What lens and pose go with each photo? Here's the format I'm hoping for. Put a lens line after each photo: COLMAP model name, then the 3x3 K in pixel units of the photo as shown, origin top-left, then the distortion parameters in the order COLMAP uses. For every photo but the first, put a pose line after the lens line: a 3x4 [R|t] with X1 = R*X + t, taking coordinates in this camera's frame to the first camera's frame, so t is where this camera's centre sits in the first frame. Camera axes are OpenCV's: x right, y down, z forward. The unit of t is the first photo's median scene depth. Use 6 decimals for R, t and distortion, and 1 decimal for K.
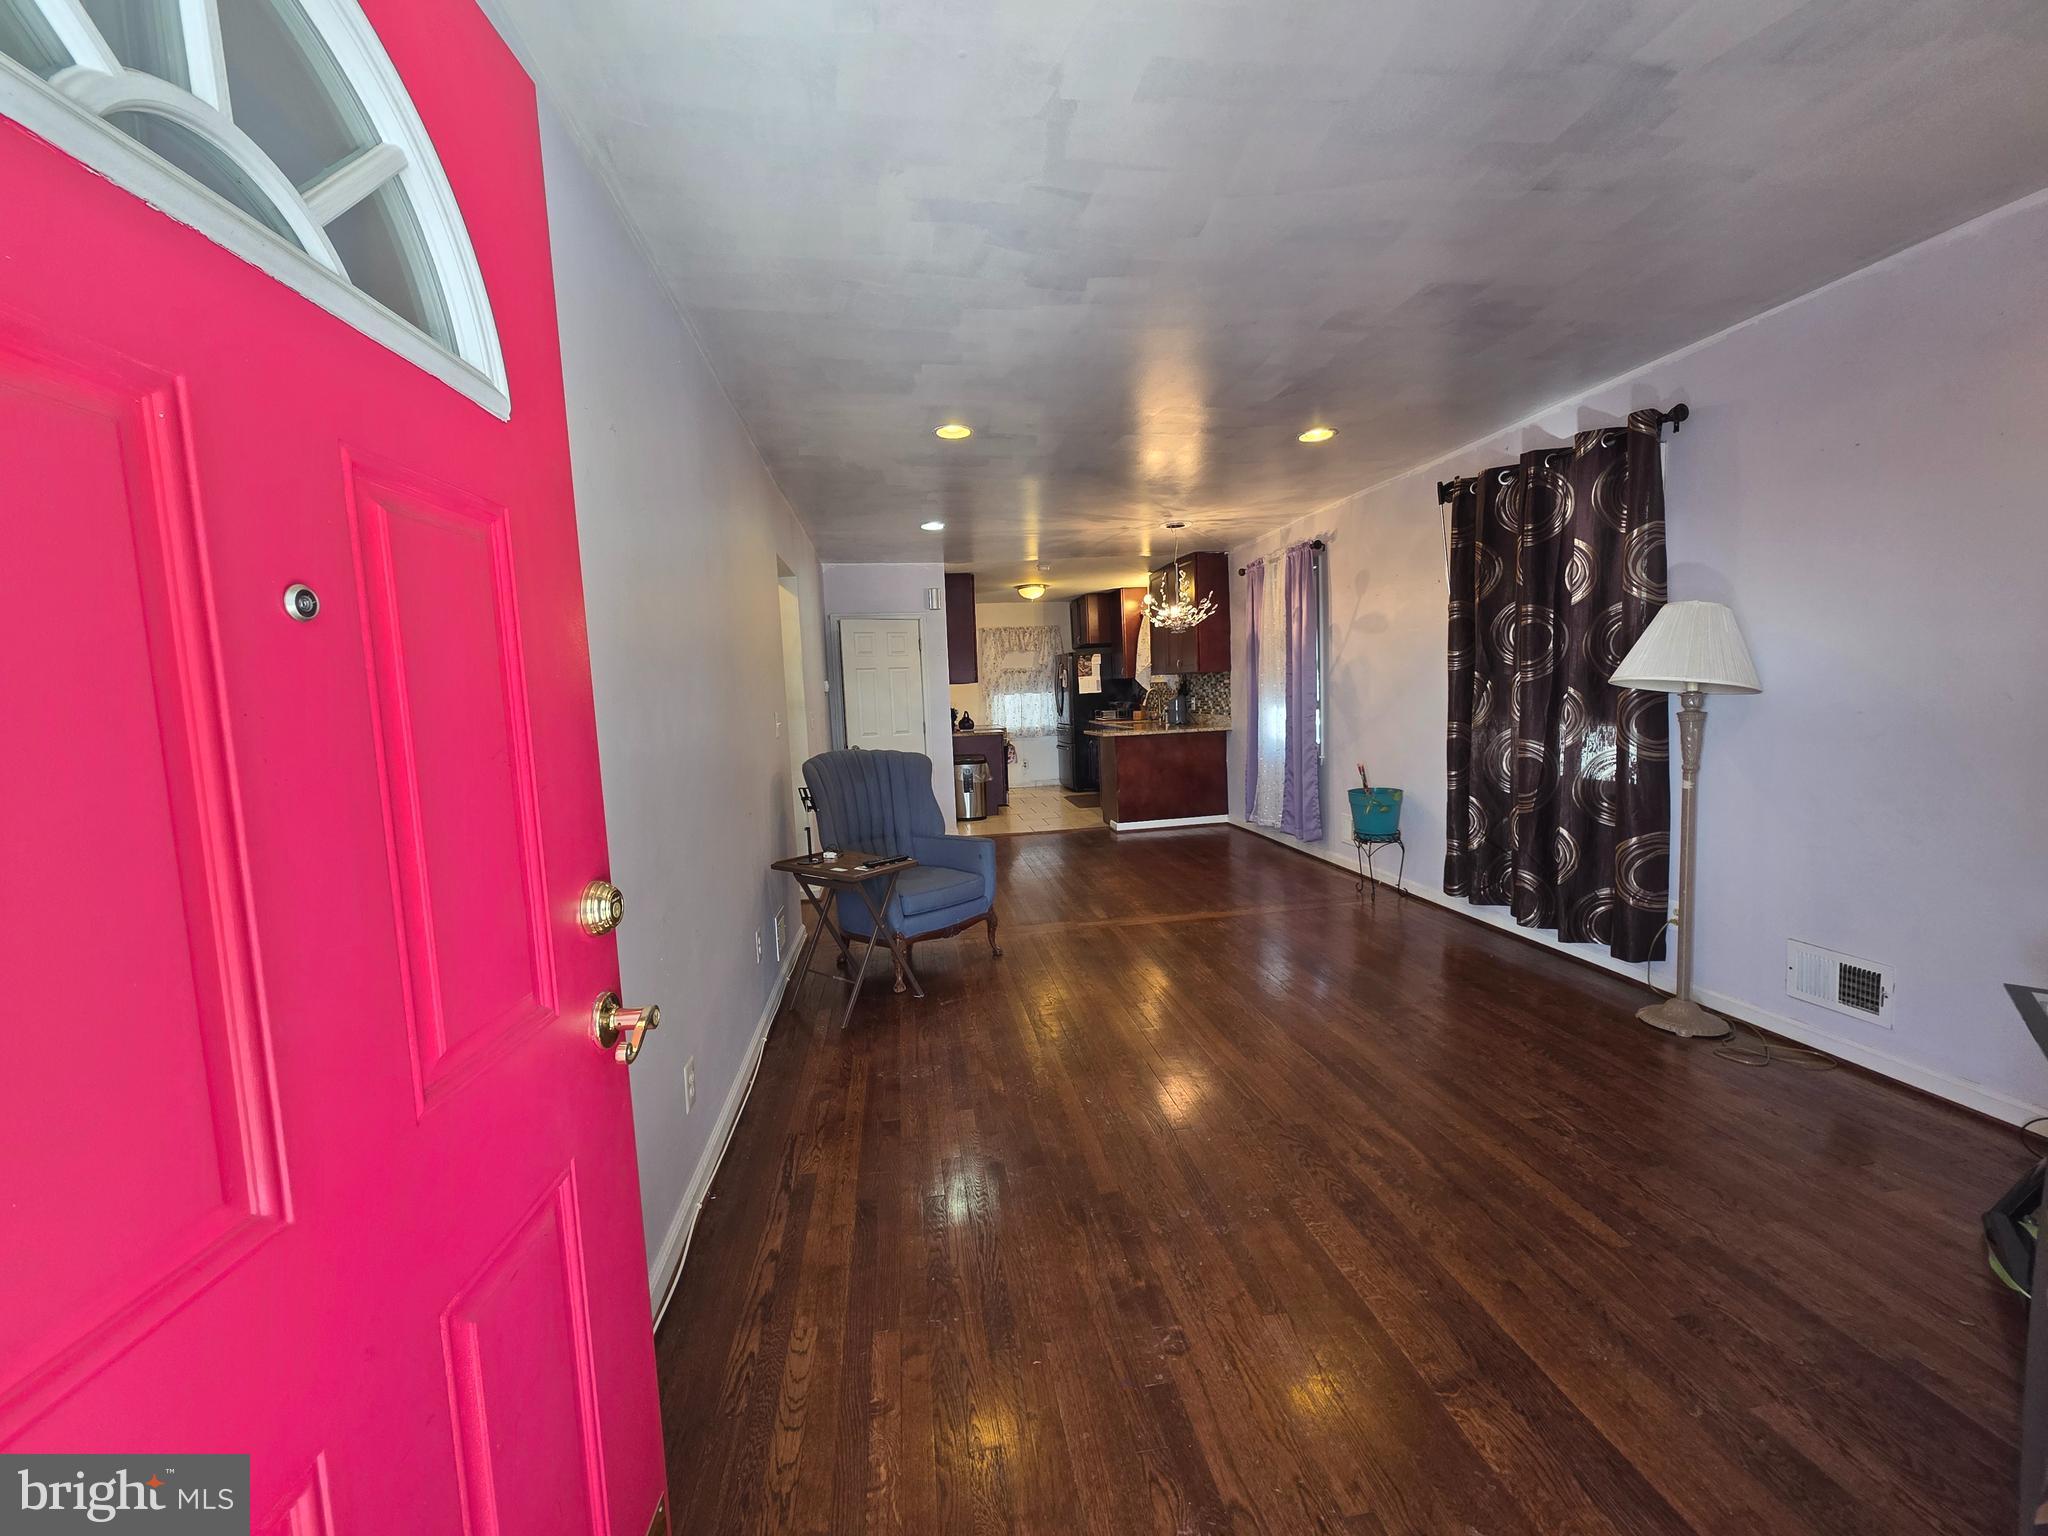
lens RADIAL K [[814.6, 0, 1026.6], [0, 814.6, 761.7], [0, 0, 1]] dist [-0.000465, 0.000113]
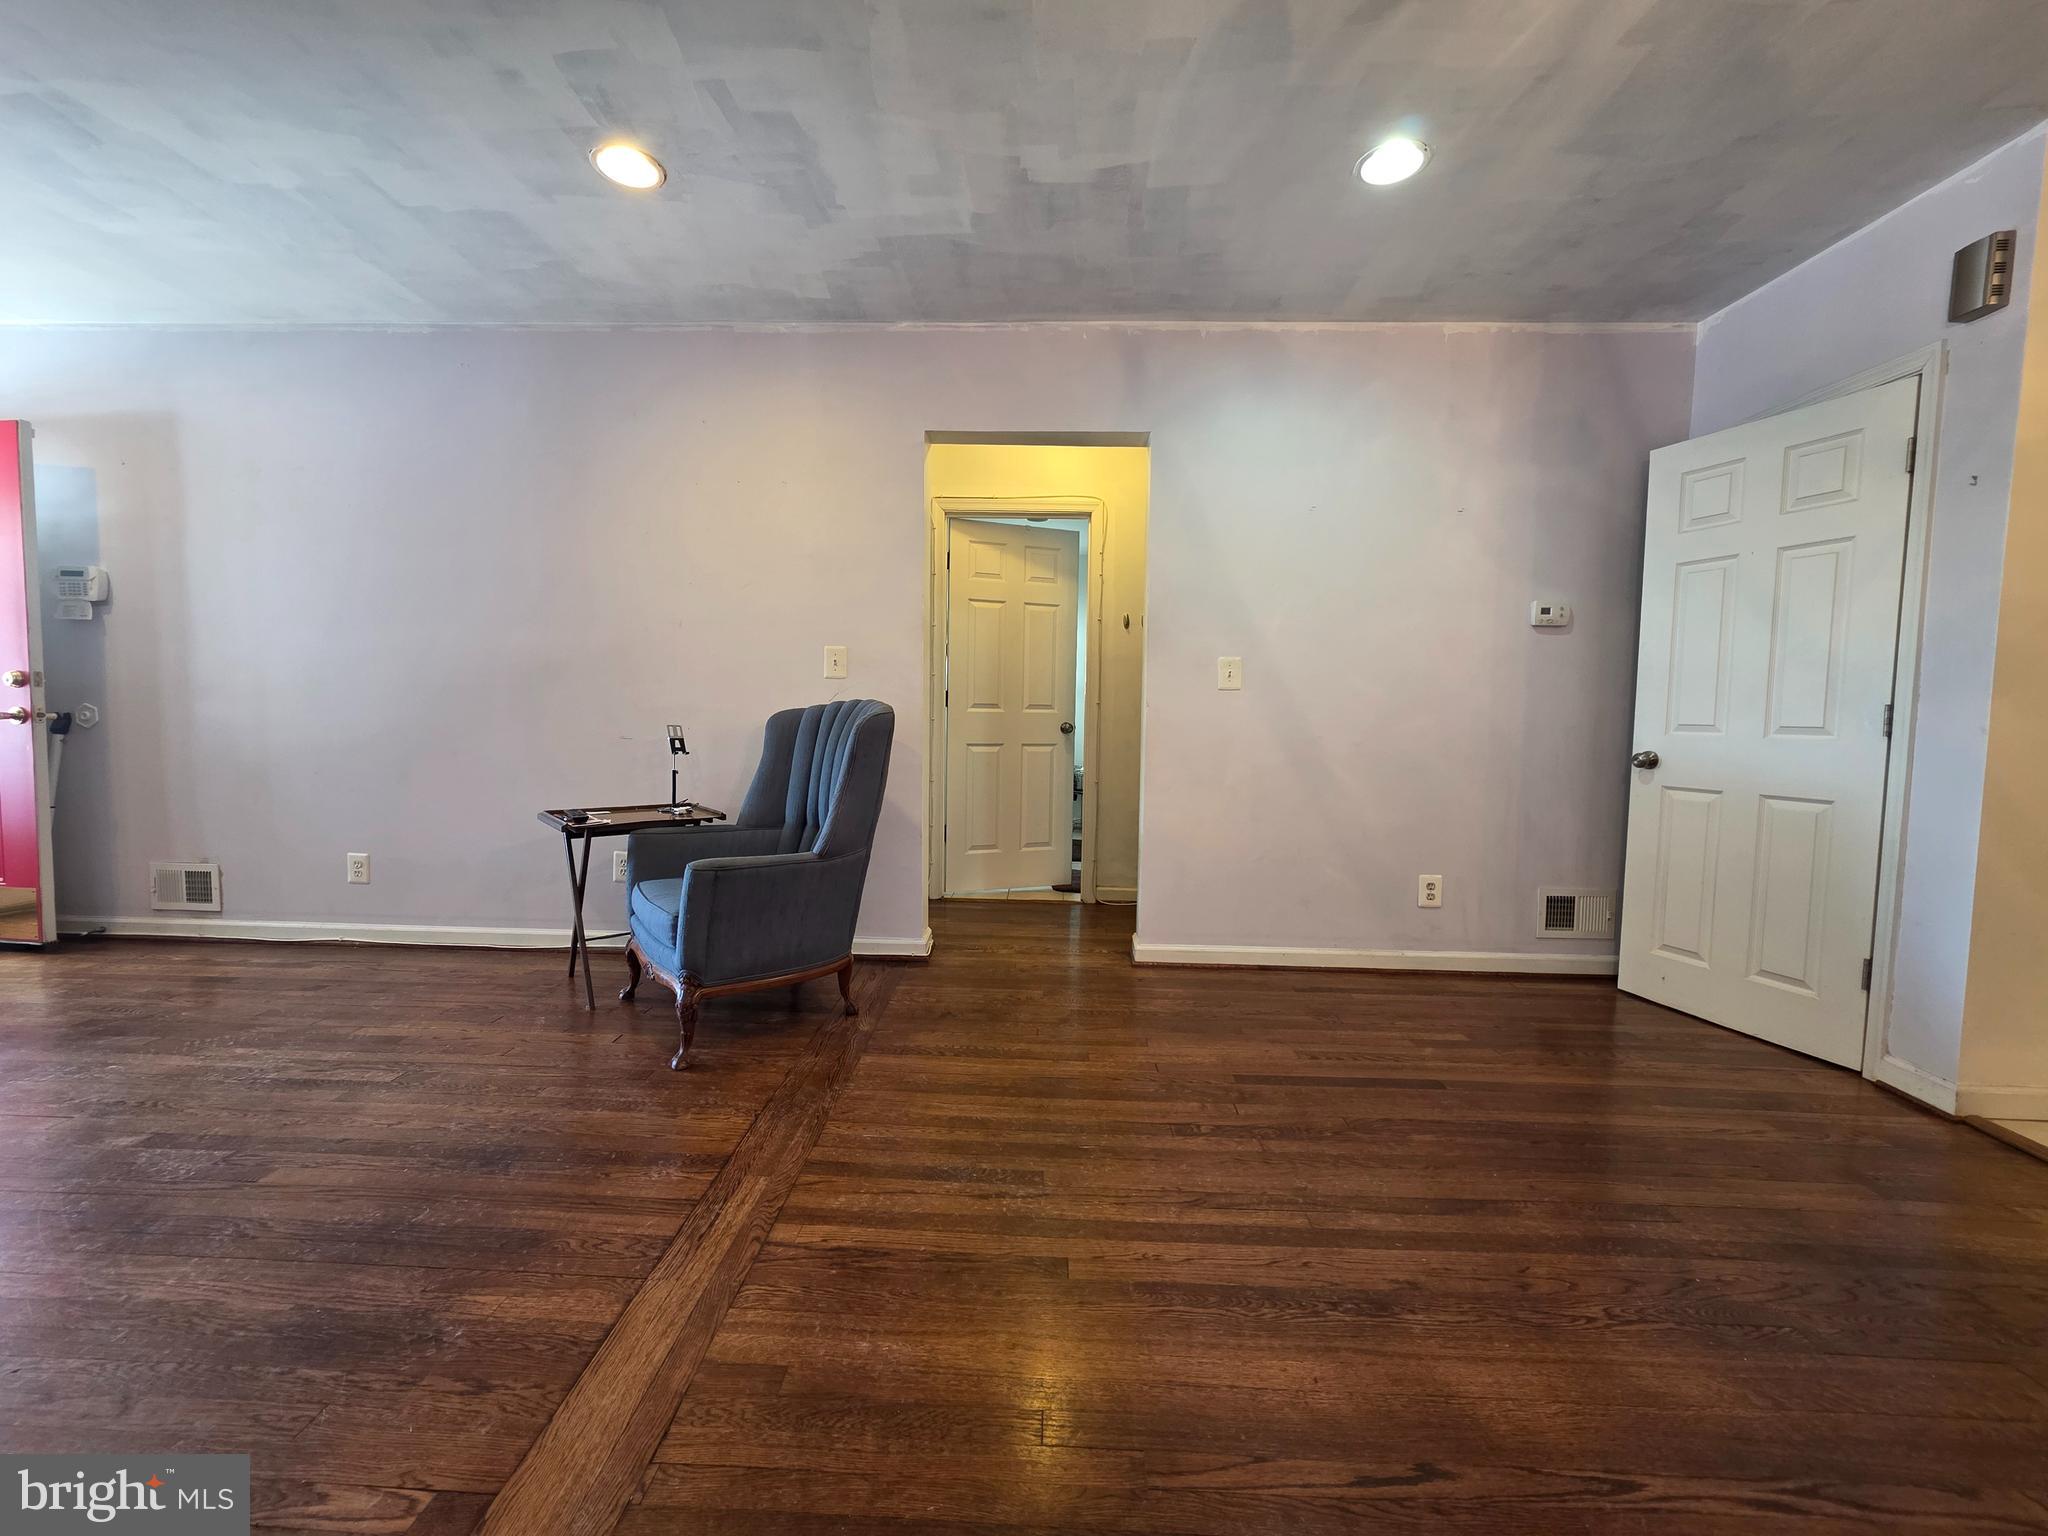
lens RADIAL K [[814.6, 0, 1026.6], [0, 814.6, 761.7], [0, 0, 1]] dist [-0.000465, 0.000113]
pose [[-0.194922, 0.107701, -0.974888, 0.615231], [-0.091728, 0.987595, 0.127445, -0.093475], [0.976520, 0.114266, -0.182625, 1.824873]]
